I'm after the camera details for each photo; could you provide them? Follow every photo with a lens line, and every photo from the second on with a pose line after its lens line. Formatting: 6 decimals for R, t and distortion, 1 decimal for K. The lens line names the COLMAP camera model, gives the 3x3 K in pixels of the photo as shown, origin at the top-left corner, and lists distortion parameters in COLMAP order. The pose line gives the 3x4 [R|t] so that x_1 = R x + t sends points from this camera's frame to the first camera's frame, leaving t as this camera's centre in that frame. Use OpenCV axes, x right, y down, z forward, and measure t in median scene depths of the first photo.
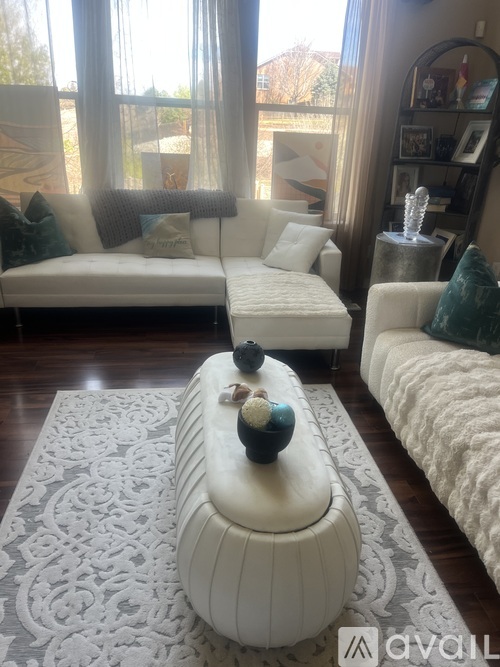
lens RADIAL K [[501.9, 0, 250.0], [0, 501.9, 333.5], [0, 0, 1]] dist [-0.007480, -0.010704]
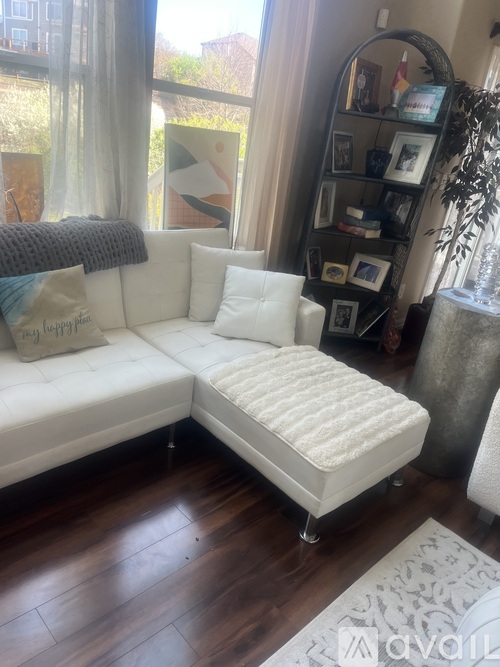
lens RADIAL K [[498.6, 0, 250.0], [0, 498.6, 333.5], [0, 0, 1]] dist [0.008879, 0.005560]
pose [[0.798429, -0.171789, 0.577061, -0.315144], [0.133829, 0.985092, 0.108091, -0.203377], [-0.587027, -0.009076, 0.809517, 0.435242]]
